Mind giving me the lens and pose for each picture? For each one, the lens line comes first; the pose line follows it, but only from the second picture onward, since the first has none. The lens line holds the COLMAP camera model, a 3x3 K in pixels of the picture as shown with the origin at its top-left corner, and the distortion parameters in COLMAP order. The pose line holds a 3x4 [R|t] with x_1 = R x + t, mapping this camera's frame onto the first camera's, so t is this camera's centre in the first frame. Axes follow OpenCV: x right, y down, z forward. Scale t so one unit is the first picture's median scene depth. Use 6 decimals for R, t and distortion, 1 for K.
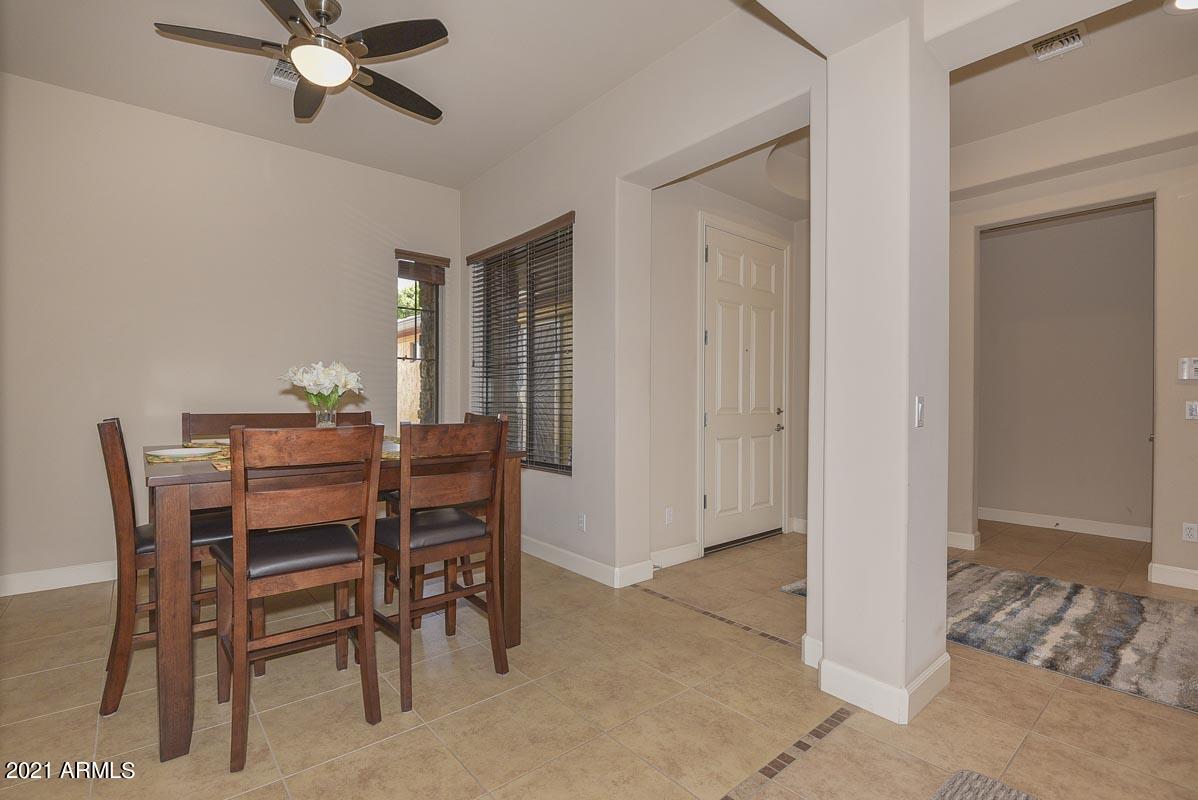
lens RADIAL K [[548.4, 0, 601.3], [0, 548.4, 406.4], [0, 0, 1]] dist [-0.024661, -0.000874]
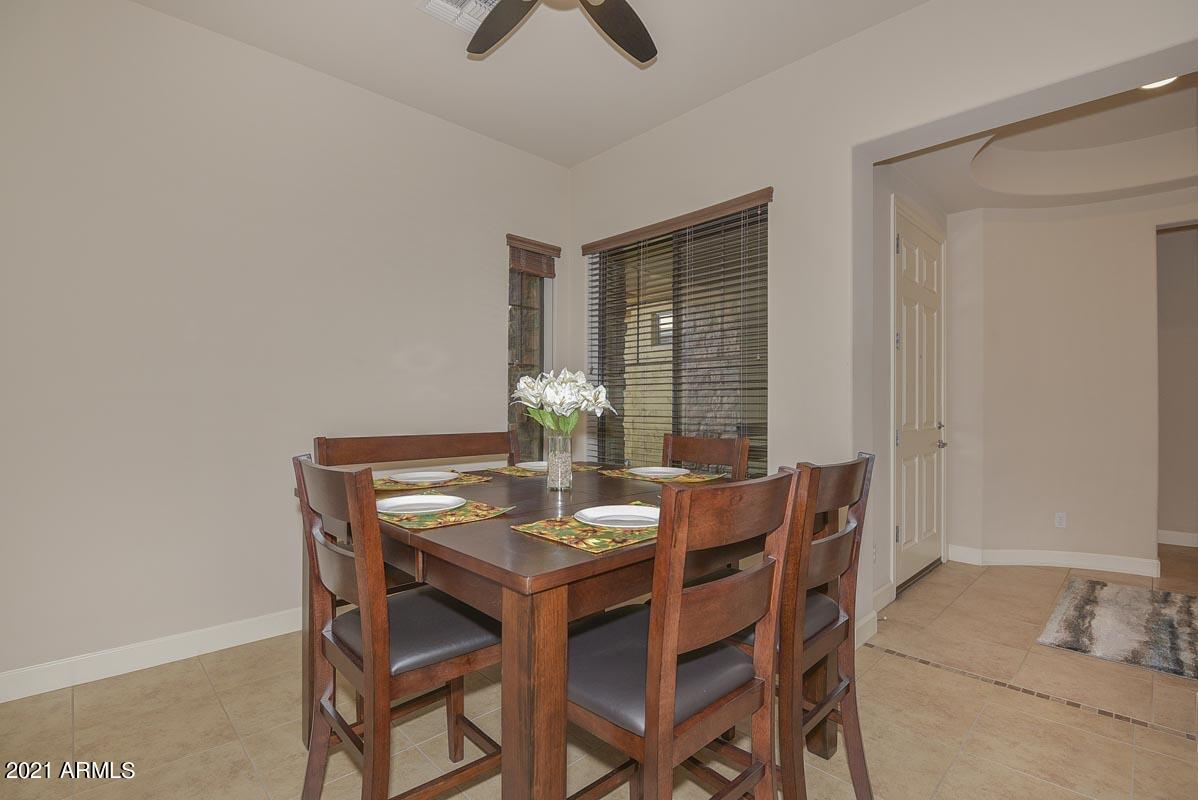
lens RADIAL K [[548.4, 0, 601.3], [0, 548.4, 406.4], [0, 0, 1]] dist [-0.024661, -0.000874]
pose [[0.997393, -0.002844, 0.072104, -0.309298], [0.004062, 0.999851, -0.016762, -0.011185], [-0.072045, 0.017011, 0.997256, 0.174303]]
